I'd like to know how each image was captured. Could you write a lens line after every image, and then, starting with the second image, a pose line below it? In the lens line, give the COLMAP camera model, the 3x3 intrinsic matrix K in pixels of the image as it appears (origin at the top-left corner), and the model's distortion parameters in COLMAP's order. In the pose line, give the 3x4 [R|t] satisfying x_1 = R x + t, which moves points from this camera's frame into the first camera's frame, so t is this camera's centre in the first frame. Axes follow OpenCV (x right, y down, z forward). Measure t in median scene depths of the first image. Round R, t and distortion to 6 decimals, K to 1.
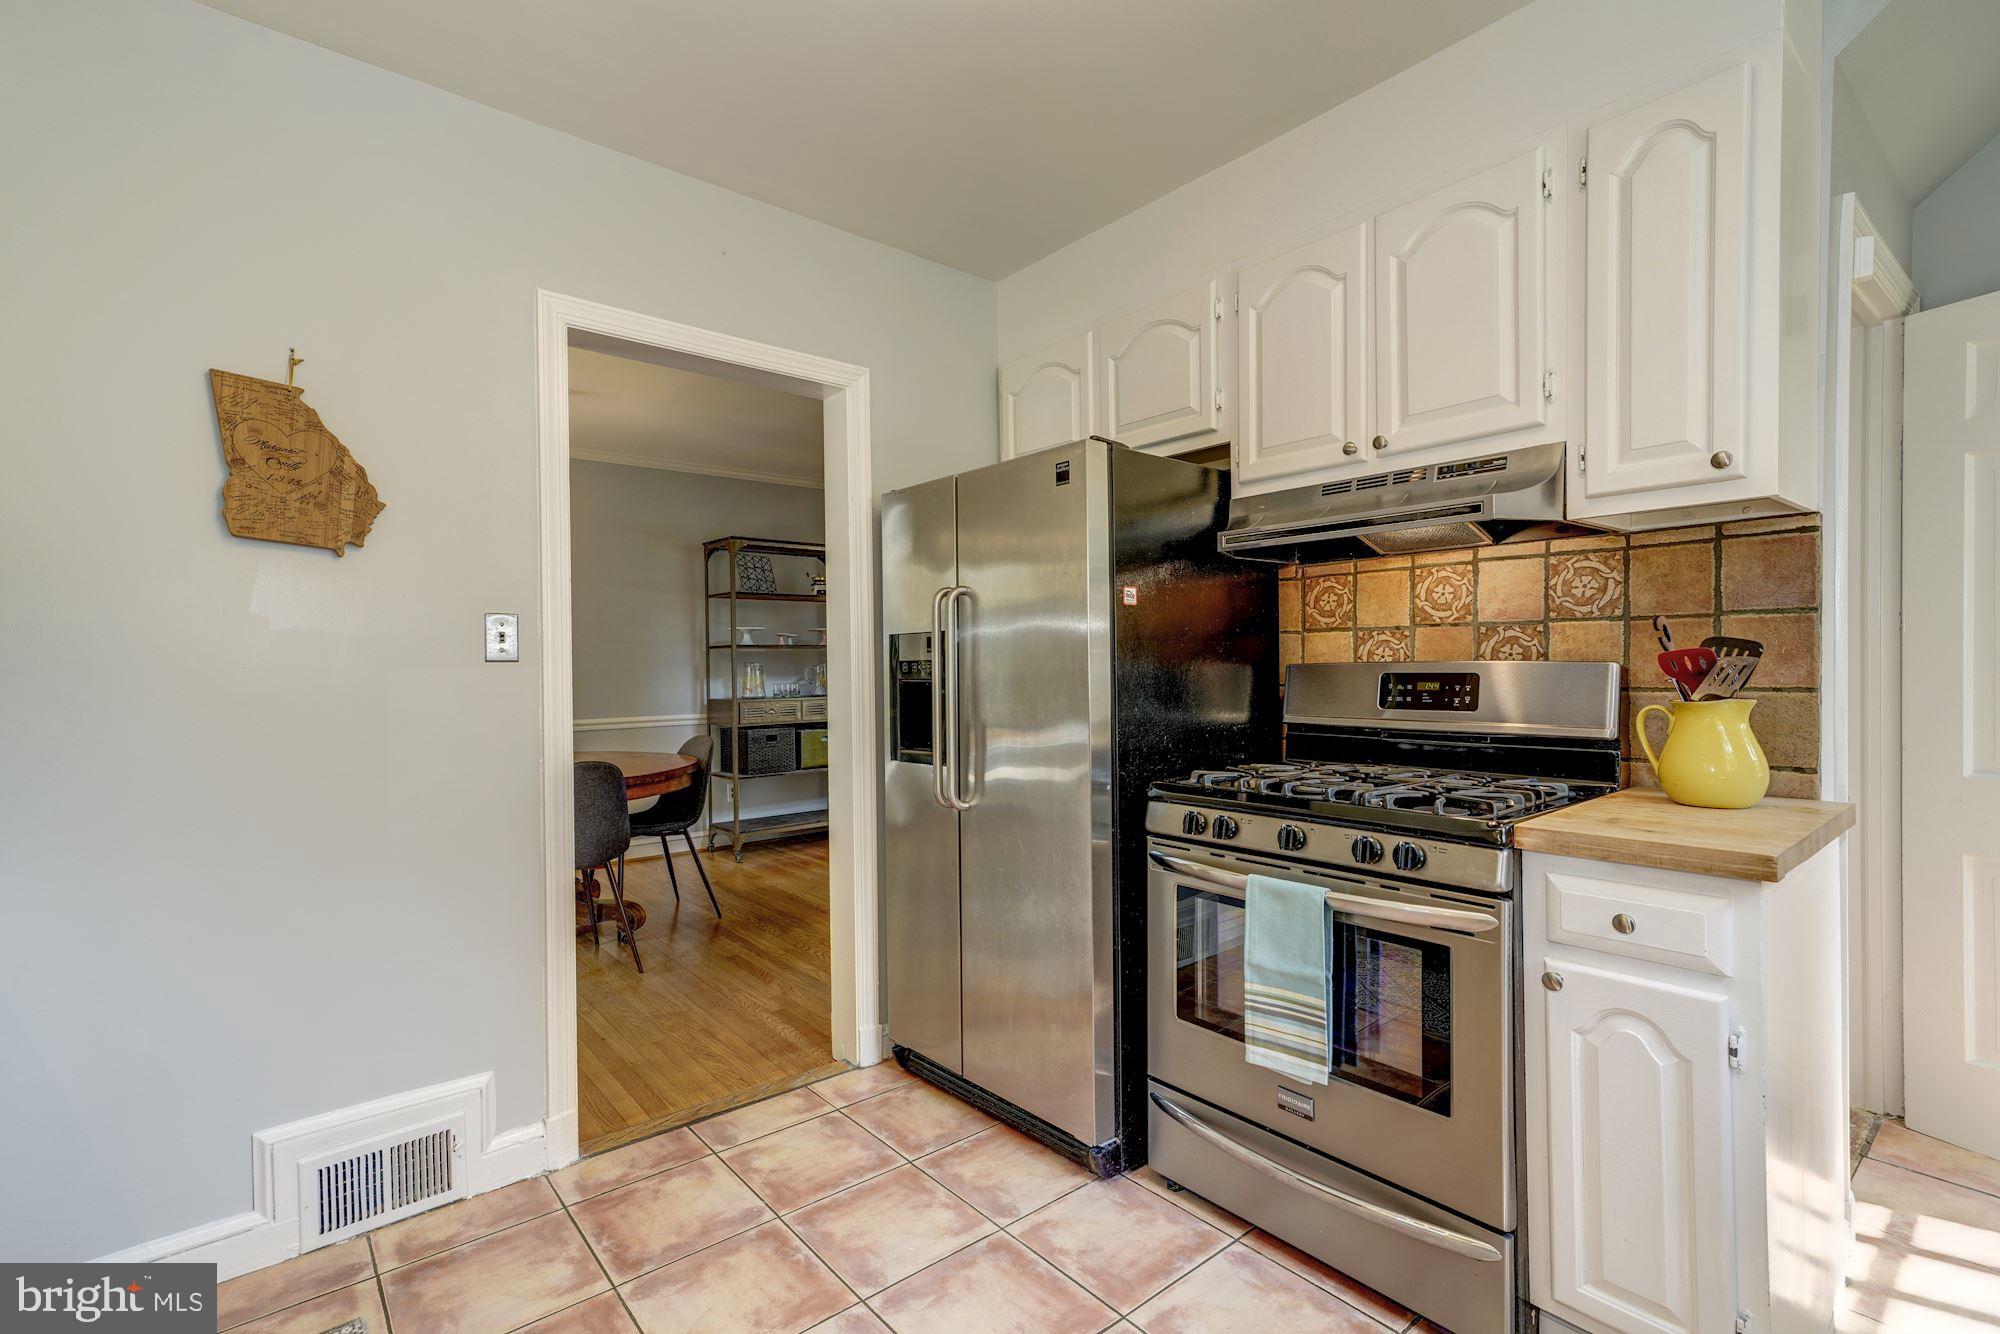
lens RADIAL K [[916.6, 0, 981.0], [0, 916.6, 669.9], [0, 0, 1]] dist [0.005698, 0.002733]
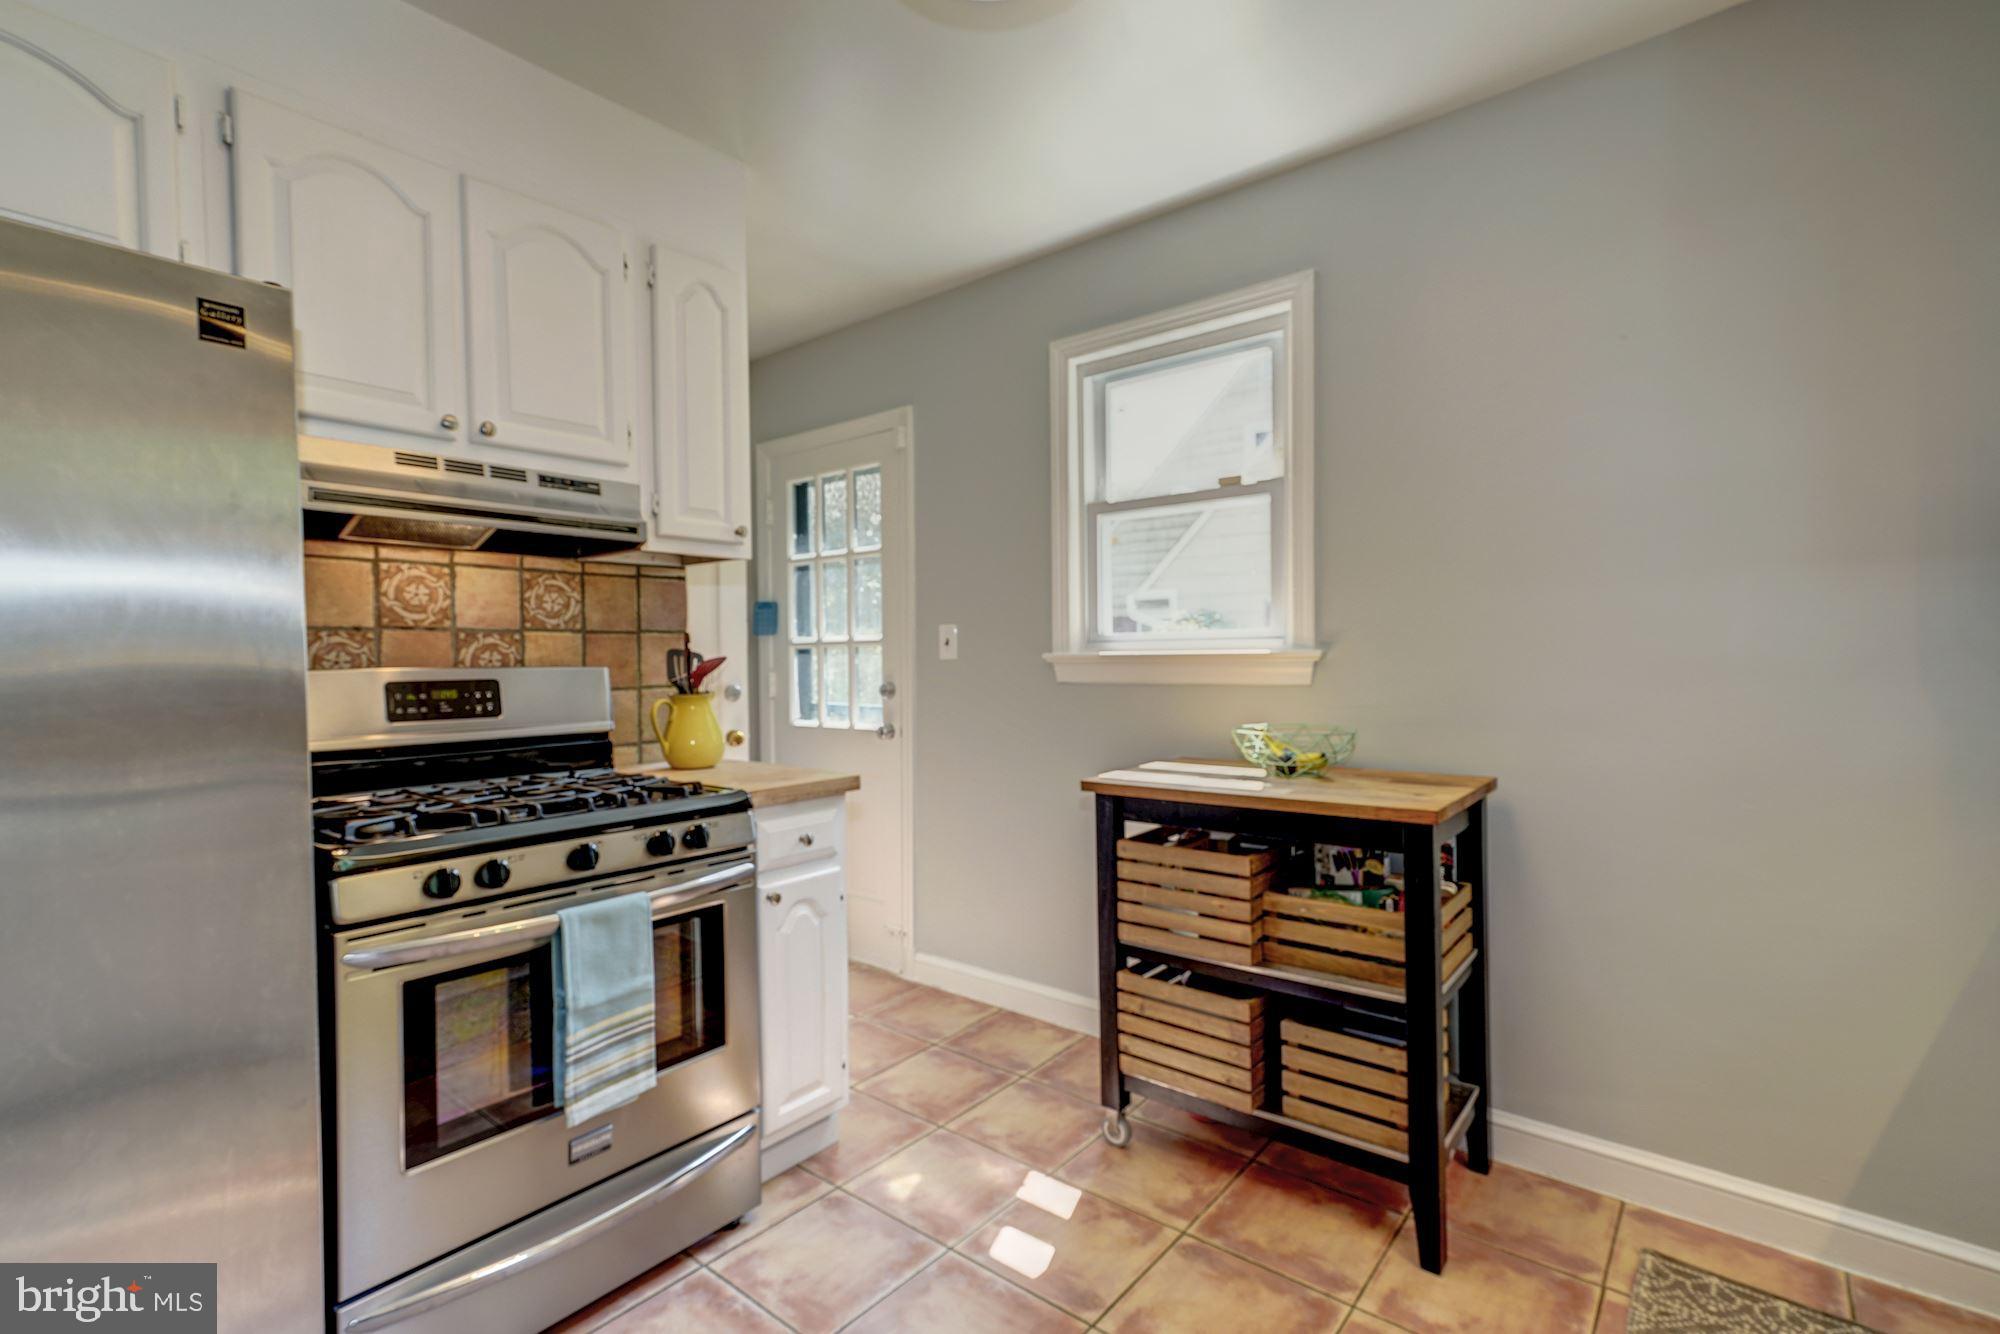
lens RADIAL K [[916.6, 0, 985.3], [0, 916.6, 676.8], [0, 0, 1]] dist [0.005698, 0.002733]
pose [[-0.195344, -0.004722, 0.980723, -0.544666], [0.021050, 0.999738, 0.009007, 0.003227], [-0.980509, 0.022404, -0.195193, 0.670370]]
